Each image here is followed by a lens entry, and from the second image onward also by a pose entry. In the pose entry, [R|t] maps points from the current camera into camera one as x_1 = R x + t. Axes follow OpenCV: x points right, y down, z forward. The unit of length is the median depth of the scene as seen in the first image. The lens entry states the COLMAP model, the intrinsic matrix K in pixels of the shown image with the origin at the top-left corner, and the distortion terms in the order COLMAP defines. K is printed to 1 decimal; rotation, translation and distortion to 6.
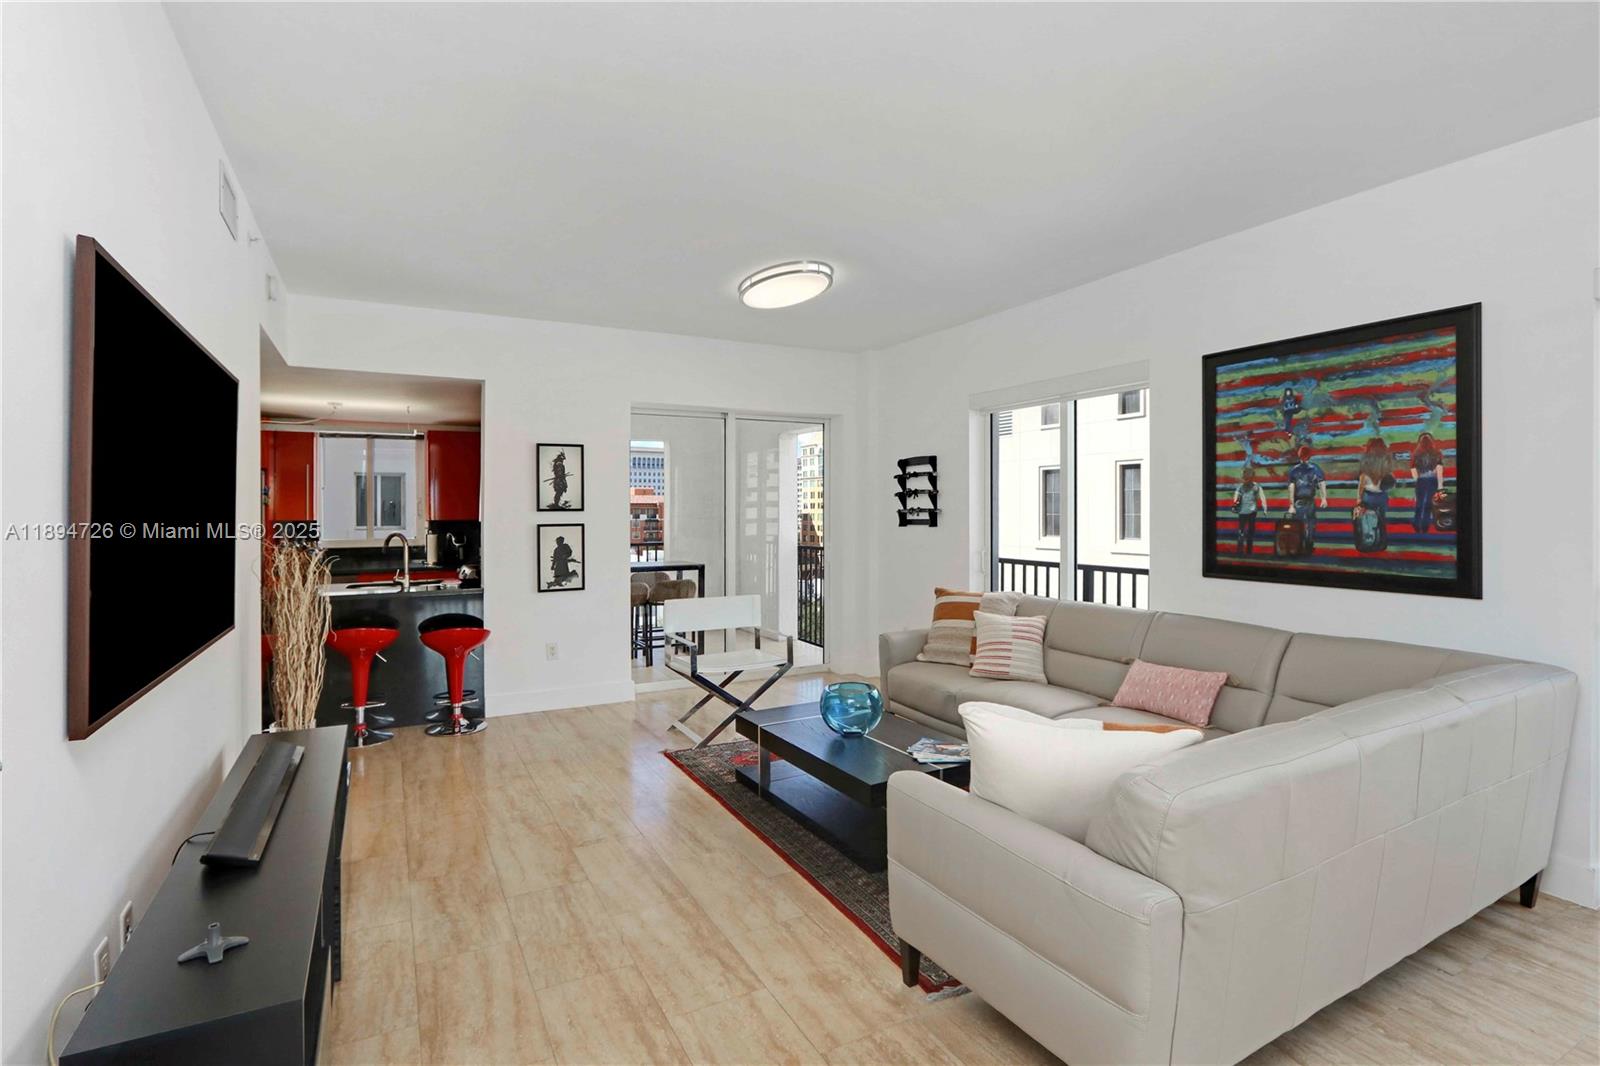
lens RADIAL K [[754.4, 0, 808.8], [0, 754.4, 522.7], [0, 0, 1]] dist [-0.022906, 0.003104]
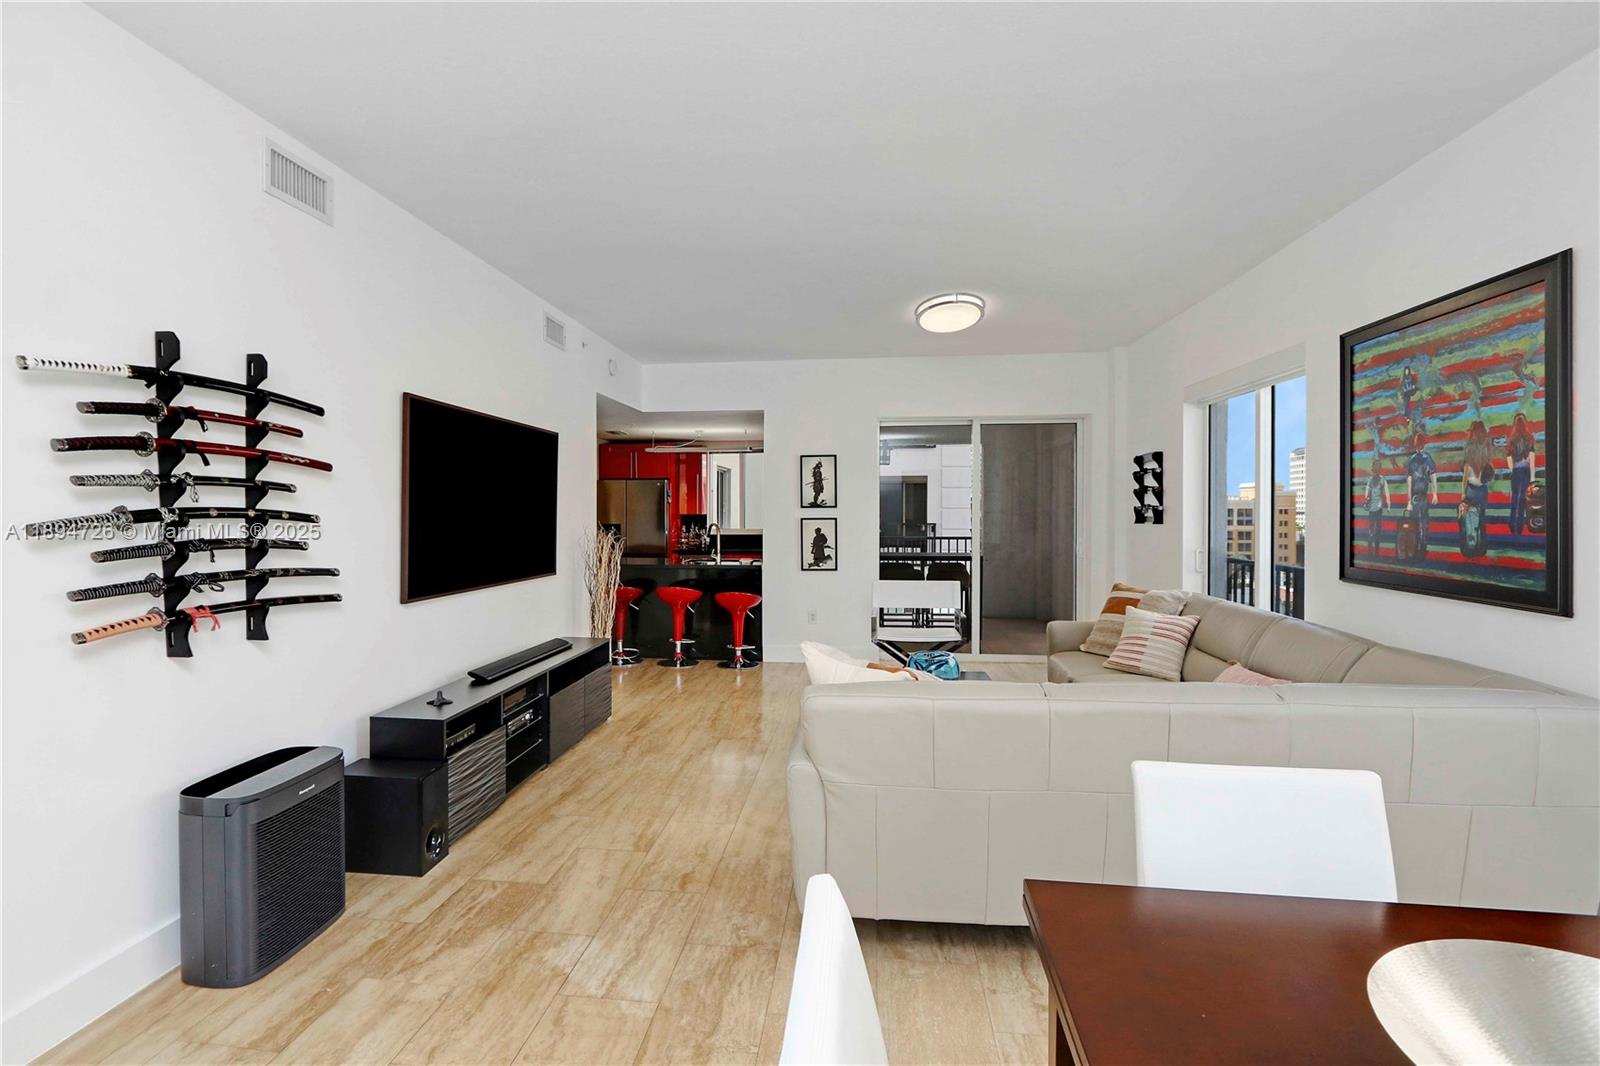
lens RADIAL K [[754.4, 0, 806.0], [0, 754.4, 525.1], [0, 0, 1]] dist [-0.022906, 0.003104]
pose [[0.828273, 0.013111, -0.560172, 0.544333], [-0.008992, 0.999908, 0.010107, 0.001750], [0.560253, -0.003334, 0.828315, -0.104431]]
